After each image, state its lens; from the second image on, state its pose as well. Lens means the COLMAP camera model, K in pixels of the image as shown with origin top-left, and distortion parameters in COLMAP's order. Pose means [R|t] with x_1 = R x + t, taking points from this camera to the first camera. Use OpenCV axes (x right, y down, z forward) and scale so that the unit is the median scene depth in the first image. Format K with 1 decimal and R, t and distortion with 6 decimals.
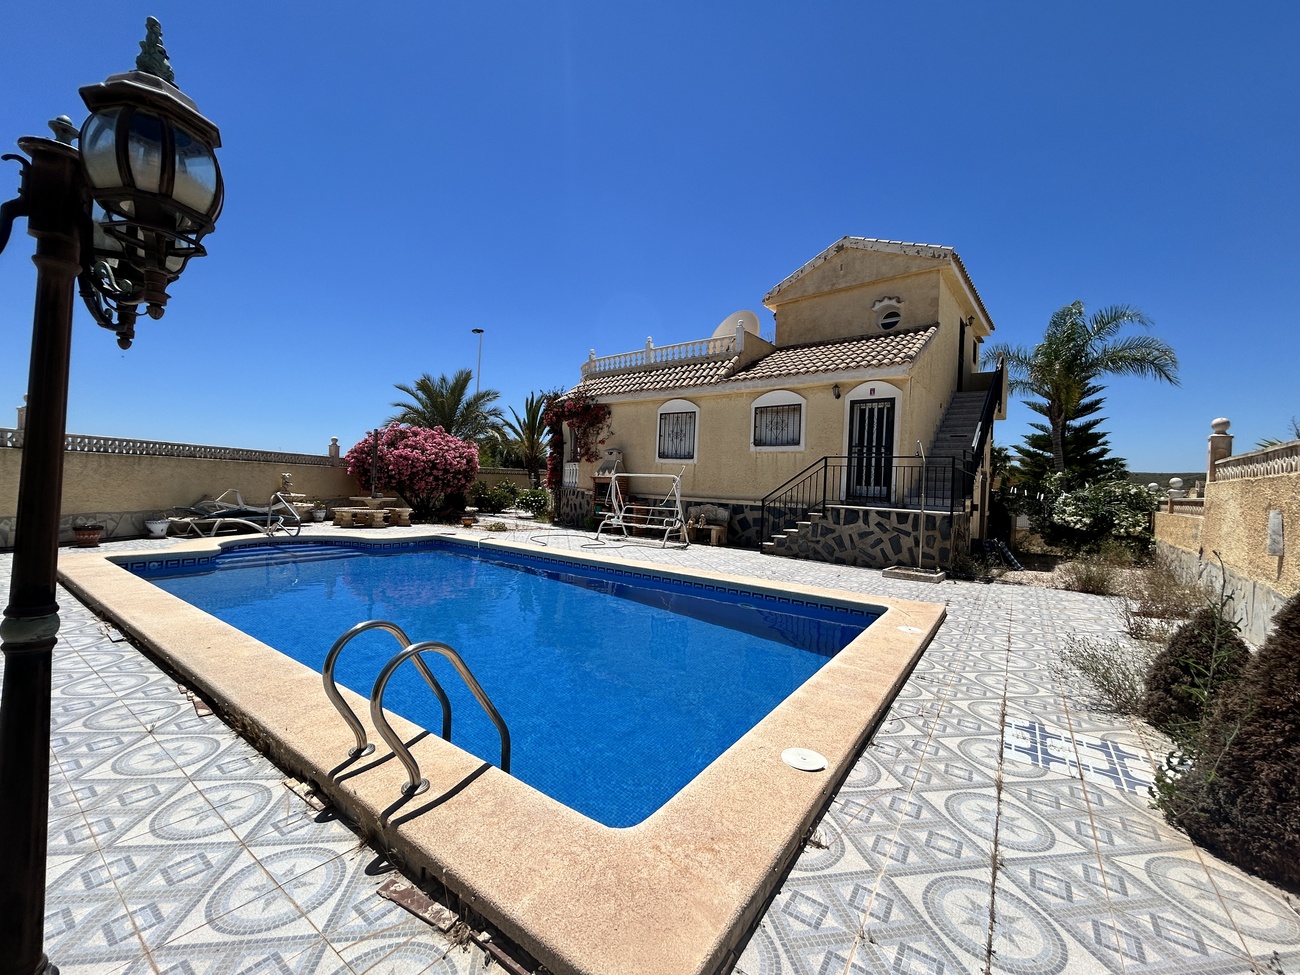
lens RADIAL K [[524.3, 0, 650.0], [0, 524.3, 487.5], [0, 0, 1]] dist [-0.000678, -0.000009]
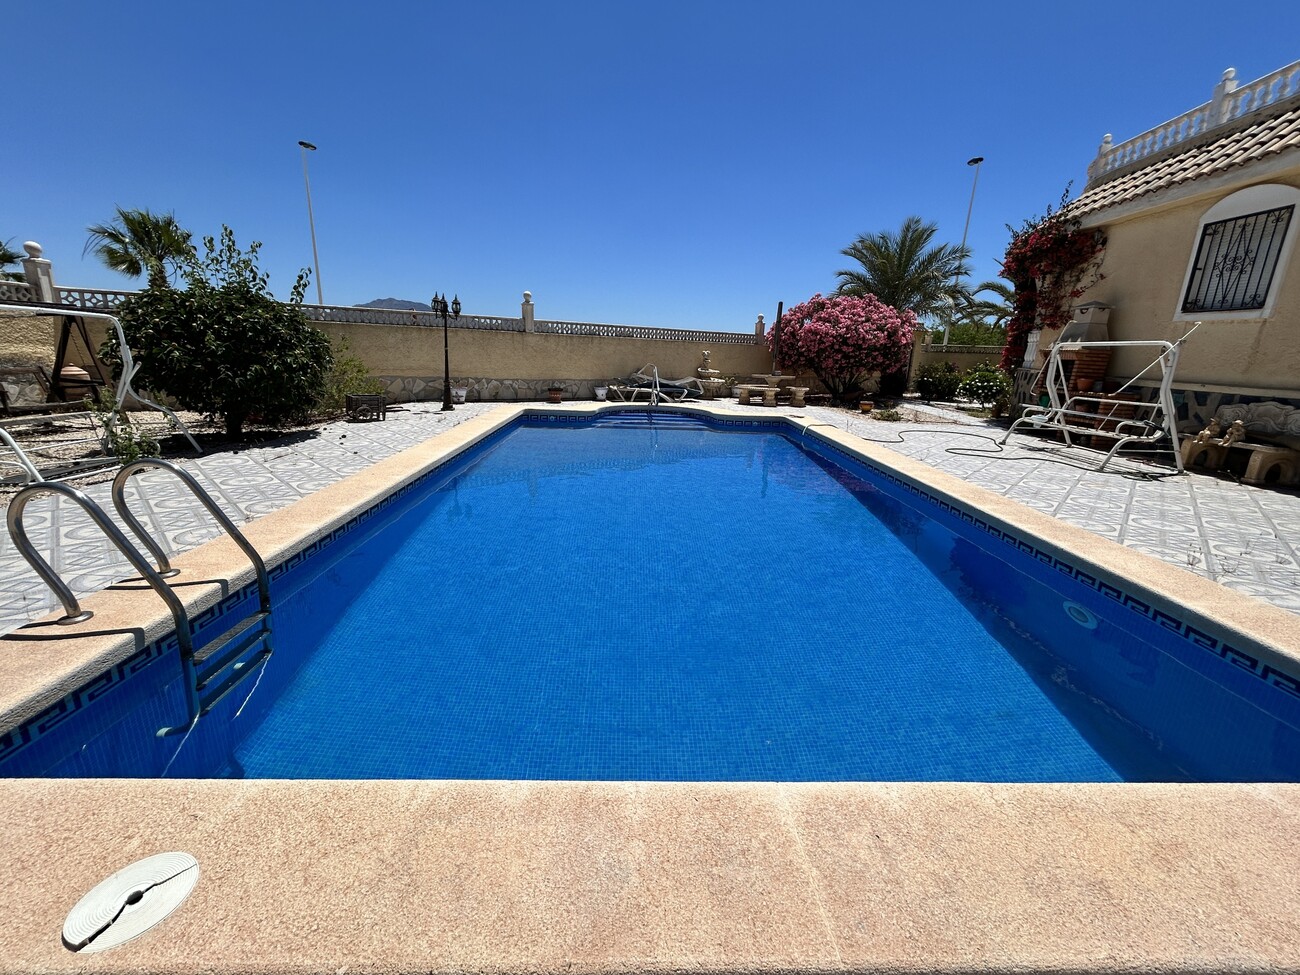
lens RADIAL K [[535.8, 0, 650.0], [0, 535.8, 487.5], [0, 0, 1]] dist [0.000073, 0.000272]
pose [[0.602208, 0.182941, -0.777096, 0.151685], [-0.018257, 0.976292, 0.215687, 0.011879], [0.798131, -0.115701, 0.591271, 0.199479]]
